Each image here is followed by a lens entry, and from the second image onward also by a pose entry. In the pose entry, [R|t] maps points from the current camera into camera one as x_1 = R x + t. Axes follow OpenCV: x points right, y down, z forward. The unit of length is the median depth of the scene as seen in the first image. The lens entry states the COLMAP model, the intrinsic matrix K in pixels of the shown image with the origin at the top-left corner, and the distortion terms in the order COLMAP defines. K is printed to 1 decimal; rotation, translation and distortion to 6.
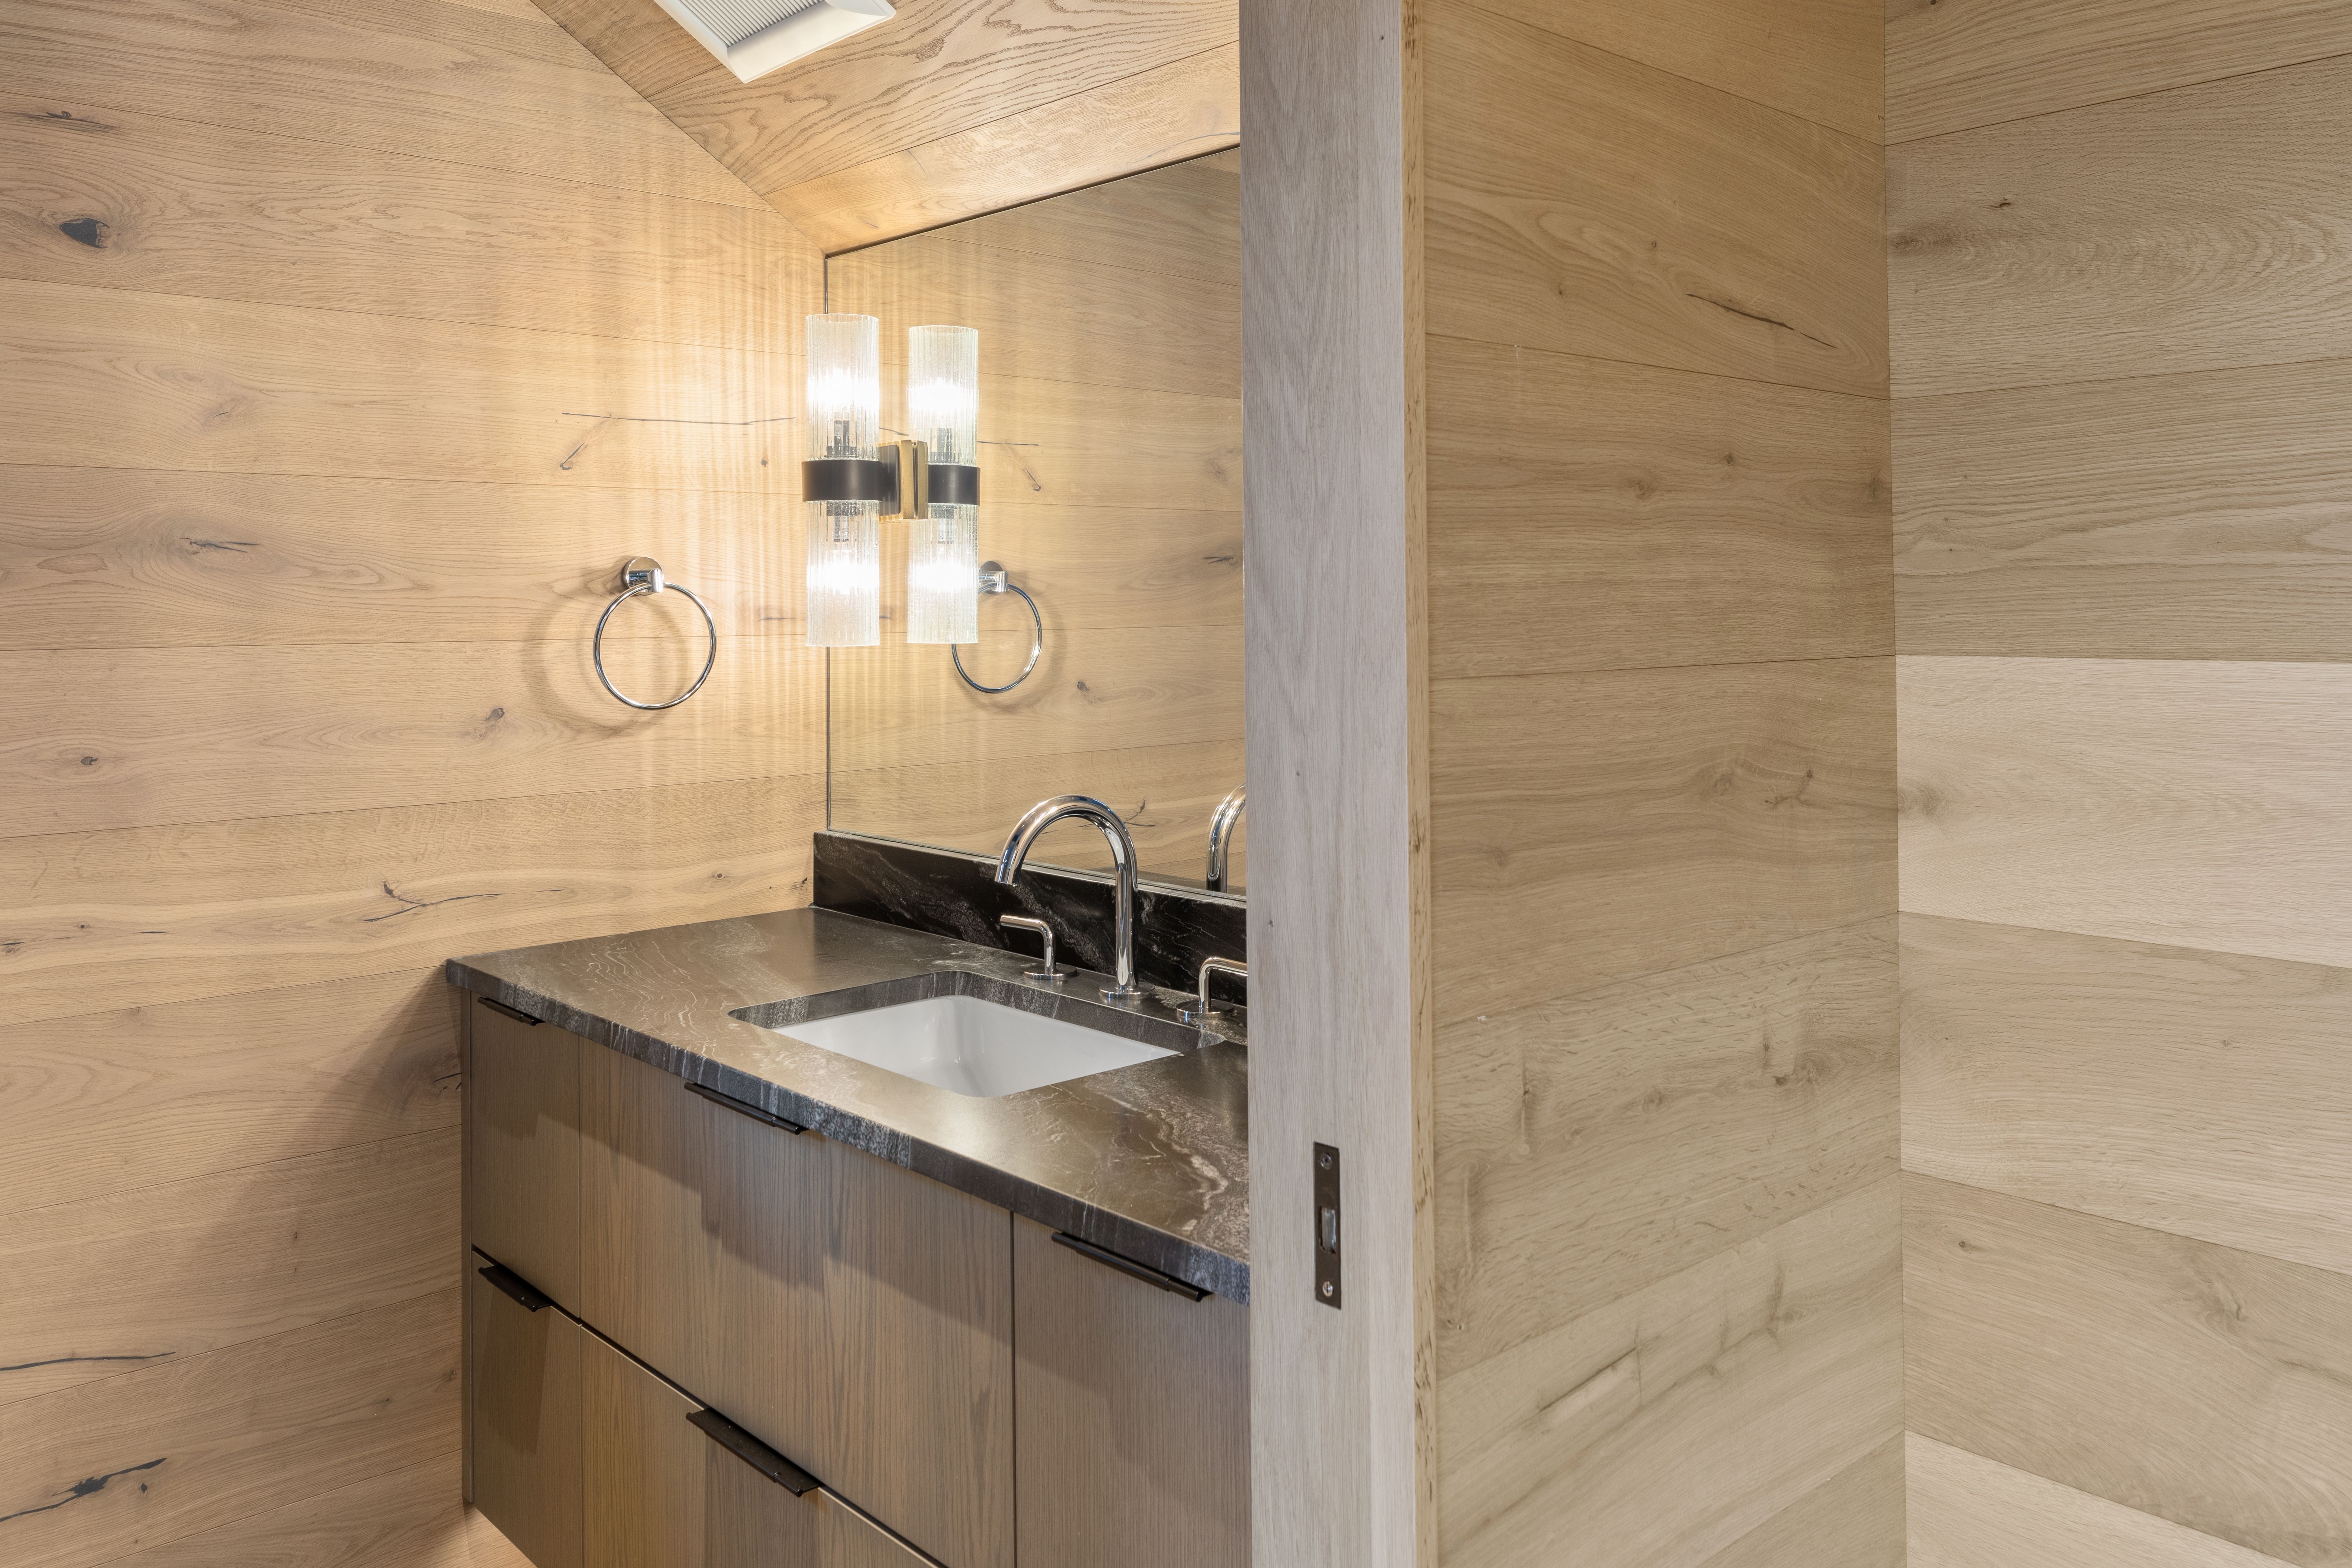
lens RADIAL K [[1779.0, 0, 1178.5], [0, 1779.0, 573.0], [0, 0, 1]] dist [0.002261, 0.004045]
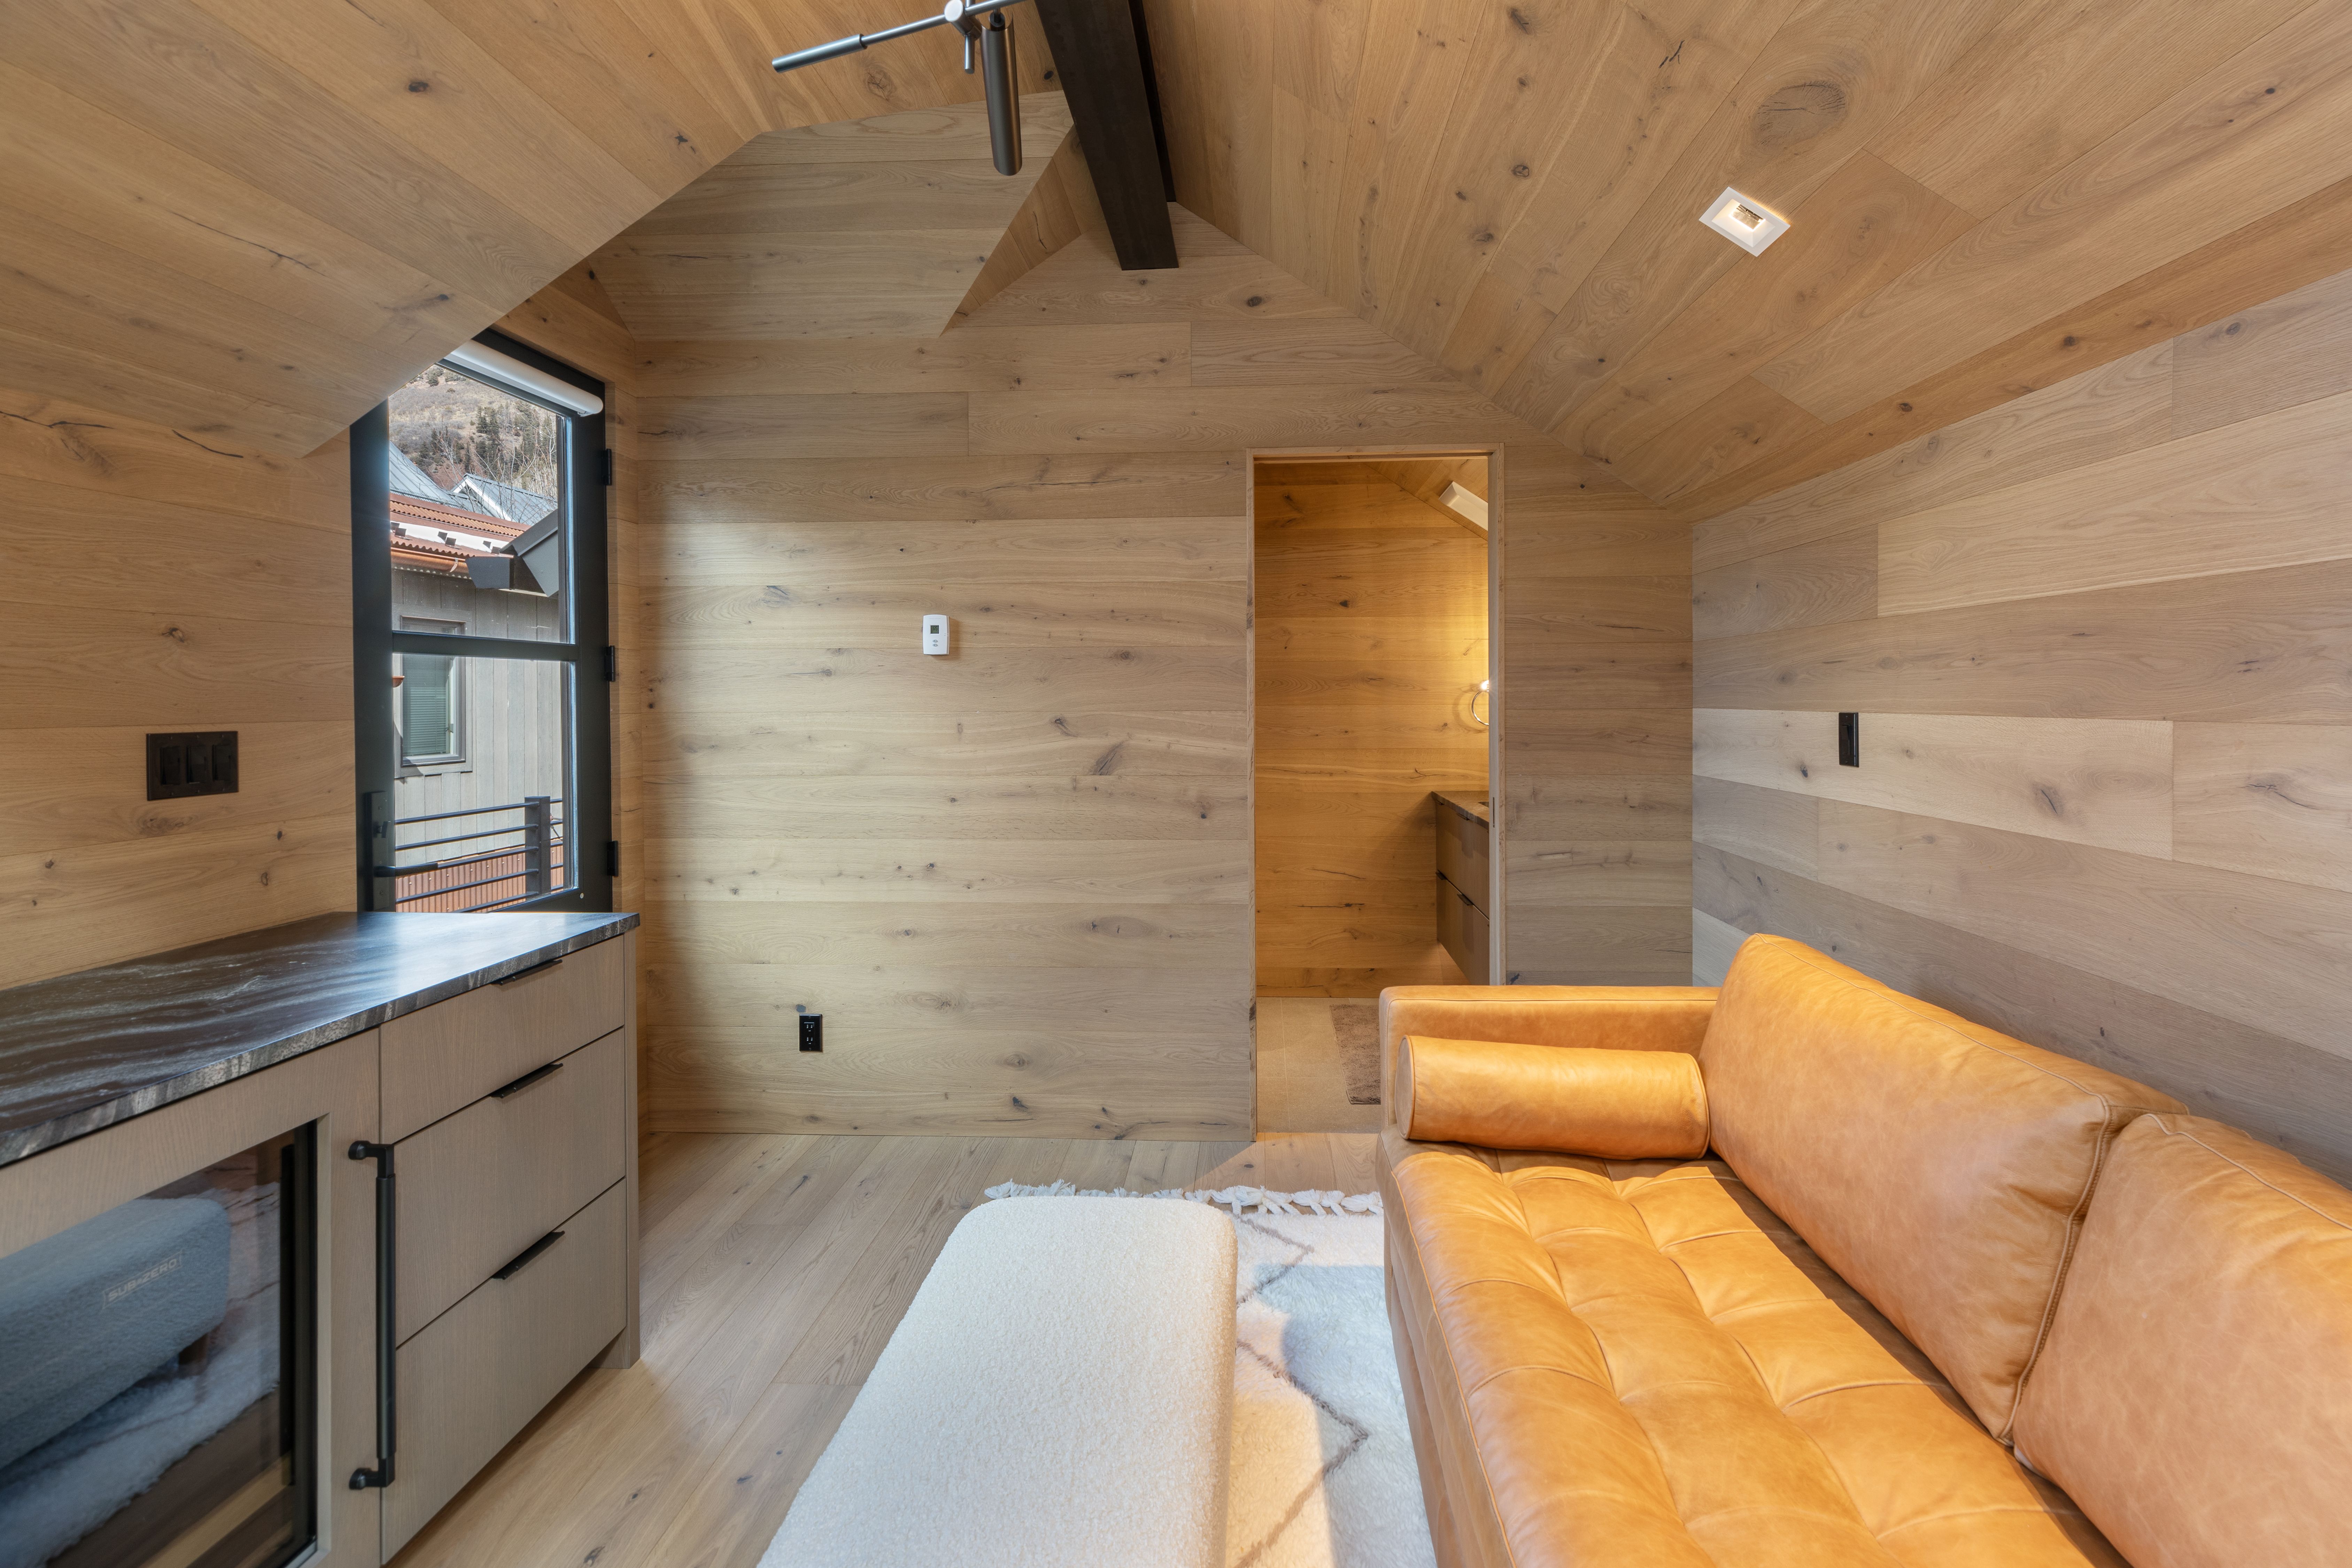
lens RADIAL K [[1096.1, 0, 1170.0], [0, 1096.1, 696.5], [0, 0, 1]] dist [0.005424, -0.000187]
pose [[0.678080, 0.003212, -0.734981, 1.373278], [0.012397, 0.999798, 0.015806, -0.030301], [0.734884, -0.019829, 0.677903, -1.435477]]
